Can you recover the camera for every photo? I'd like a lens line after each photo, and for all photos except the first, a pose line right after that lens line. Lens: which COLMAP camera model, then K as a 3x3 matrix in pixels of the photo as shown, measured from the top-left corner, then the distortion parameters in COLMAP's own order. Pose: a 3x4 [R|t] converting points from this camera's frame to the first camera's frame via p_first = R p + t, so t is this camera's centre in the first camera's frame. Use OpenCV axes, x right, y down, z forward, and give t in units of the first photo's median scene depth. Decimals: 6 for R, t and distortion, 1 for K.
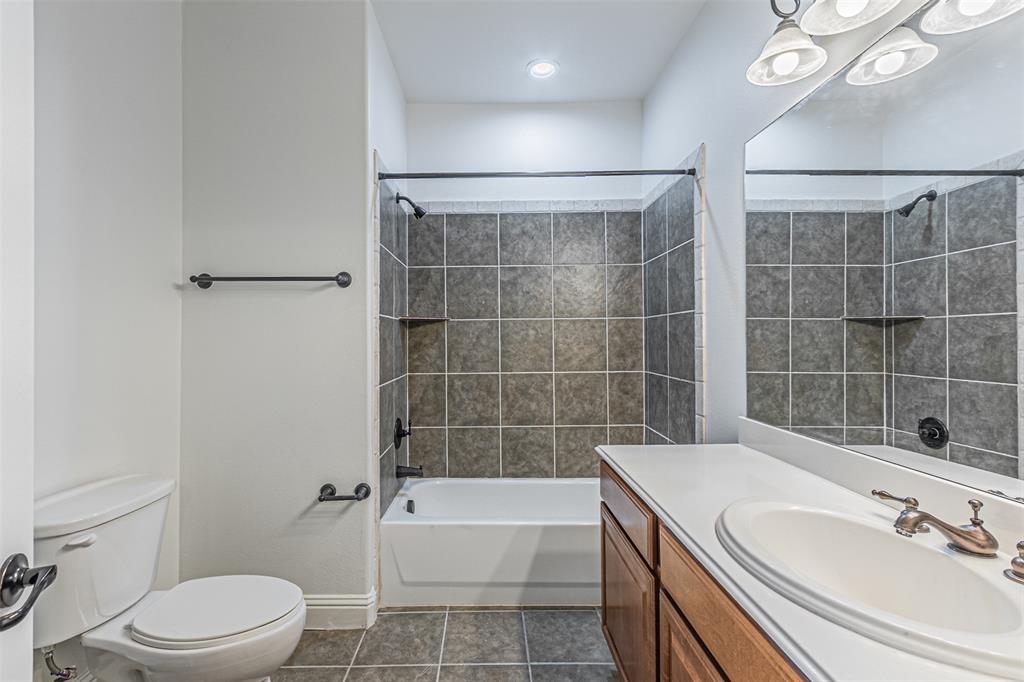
lens RADIAL K [[446.4, 0, 510.9], [0, 446.4, 338.0], [0, 0, 1]] dist [-0.002527, -0.000152]
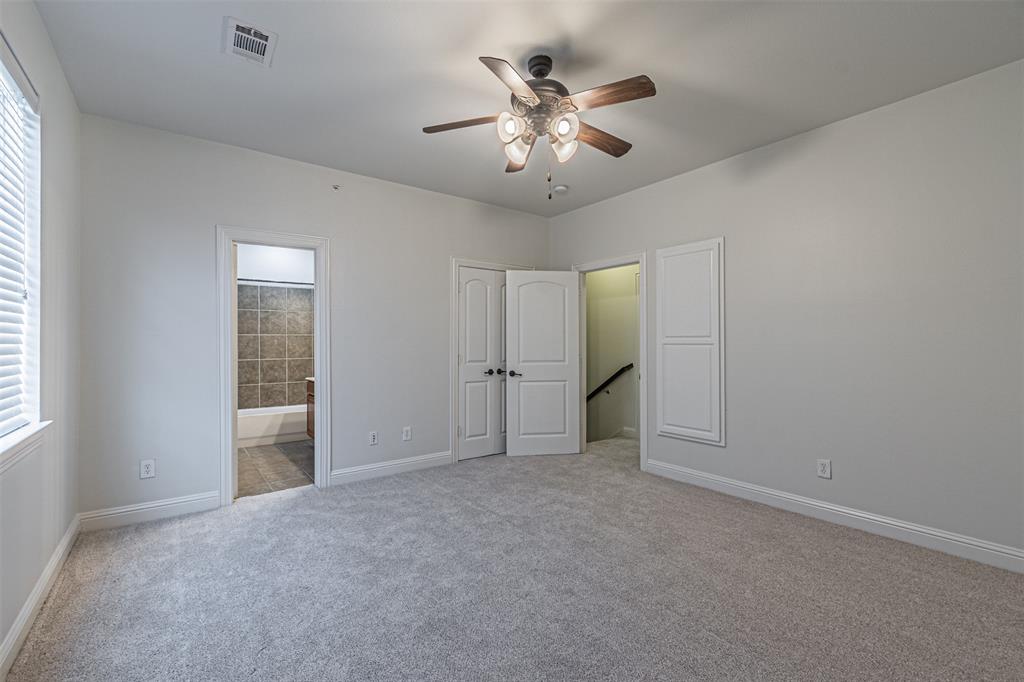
lens RADIAL K [[446.4, 0, 509.4], [0, 446.4, 339.3], [0, 0, 1]] dist [-0.002527, -0.000152]
pose [[0.825058, 0.008381, 0.564986, -0.248223], [-0.002930, 0.999940, -0.010555, -0.000364], [-0.565041, 0.007053, 0.825033, -1.484695]]
